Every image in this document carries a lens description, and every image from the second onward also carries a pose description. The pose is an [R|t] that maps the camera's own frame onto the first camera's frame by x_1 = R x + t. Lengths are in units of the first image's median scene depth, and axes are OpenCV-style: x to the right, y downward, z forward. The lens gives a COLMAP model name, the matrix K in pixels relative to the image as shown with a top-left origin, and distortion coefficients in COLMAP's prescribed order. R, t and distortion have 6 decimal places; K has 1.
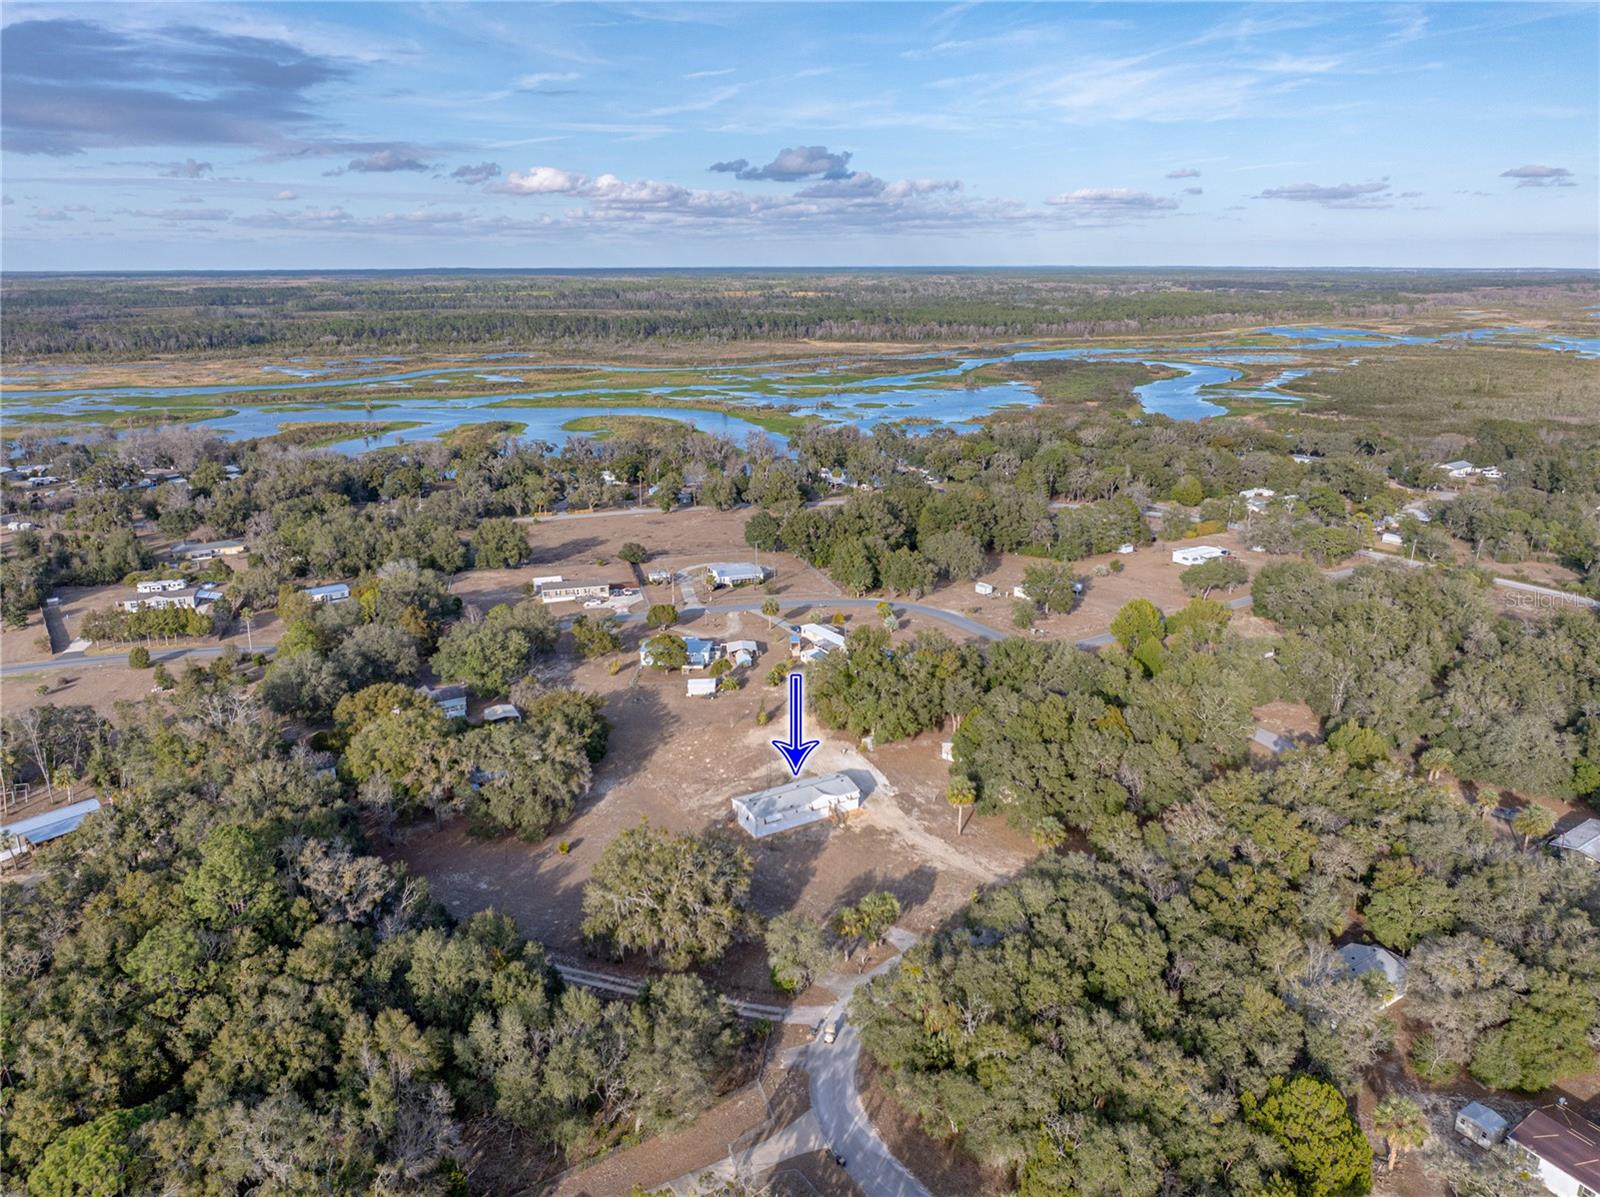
lens RADIAL K [[1133.5, 0, 798.4], [0, 1133.5, 604.7], [0, 0, 1]] dist [-0.034019, 0.027013]
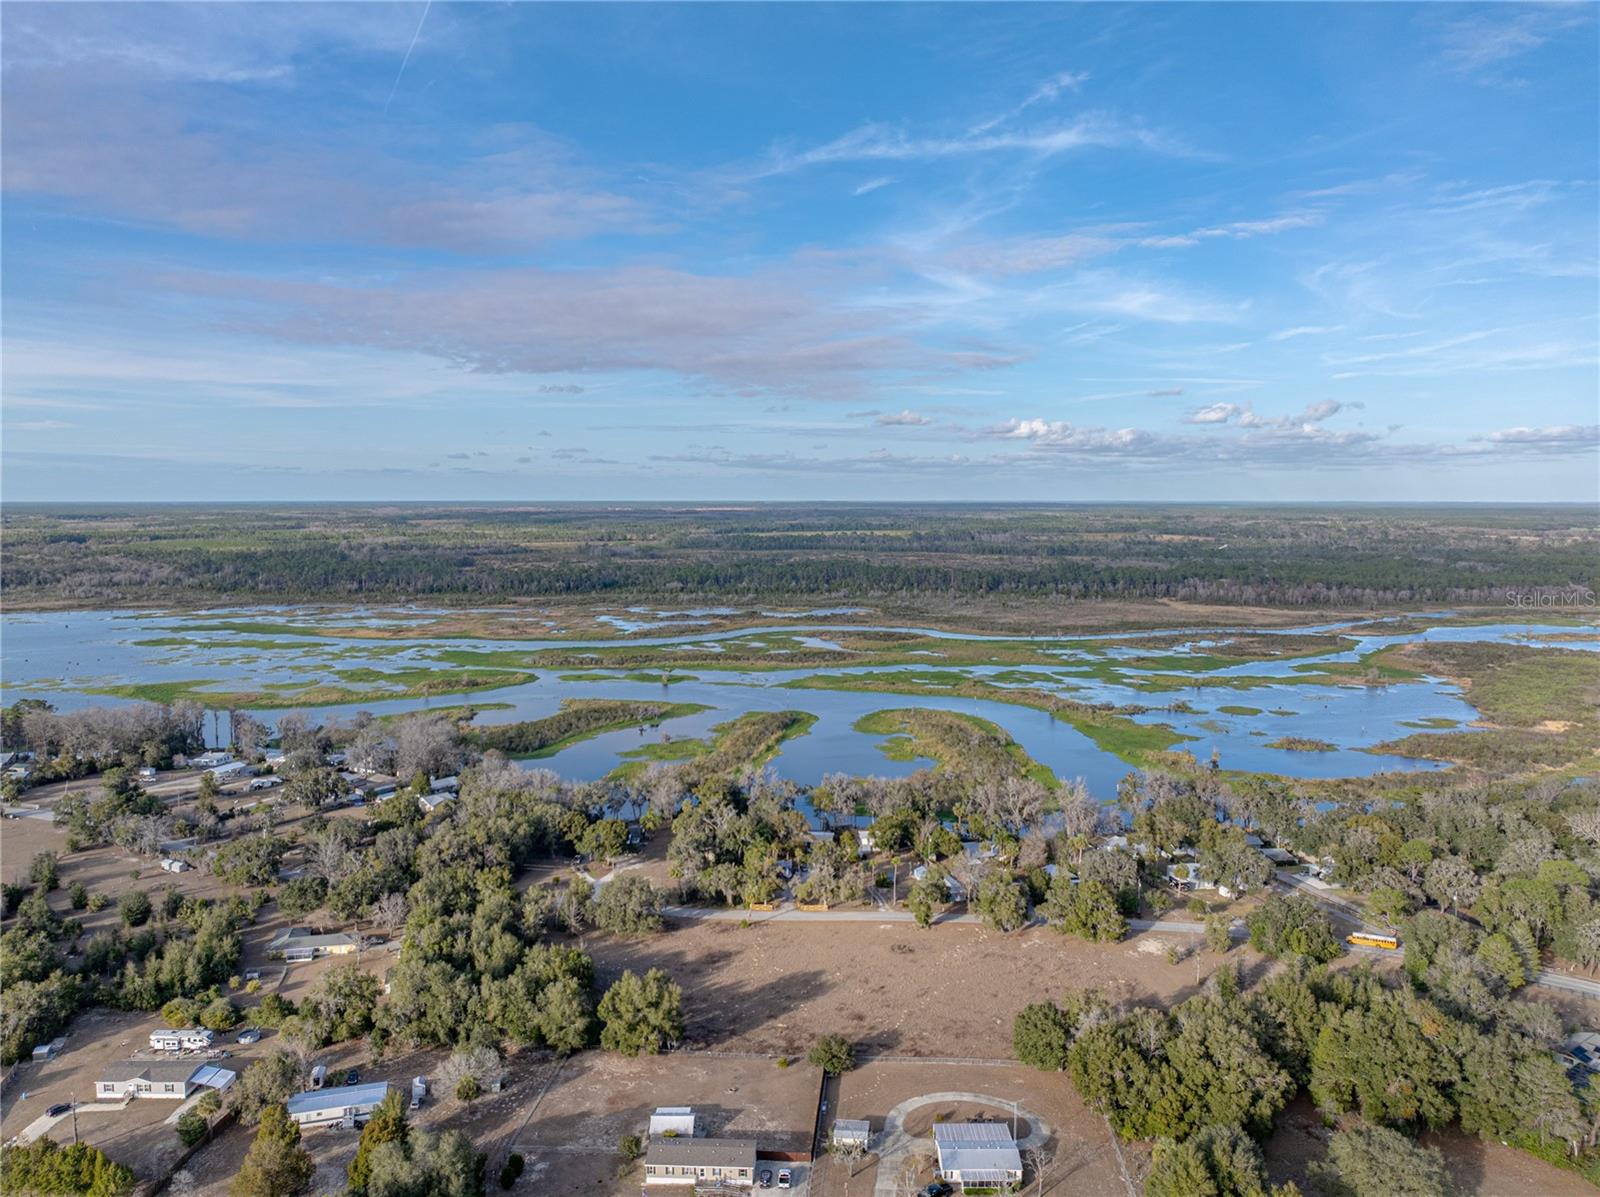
lens RADIAL K [[1133.5, 0, 800.5], [0, 1133.5, 606.7], [0, 0, 1]] dist [-0.034019, 0.027013]
pose [[0.951418, 0.031562, -0.306279, 0.008124], [-0.091081, 0.979063, -0.182041, -0.056814], [0.294121, 0.201094, 0.934374, 0.111793]]
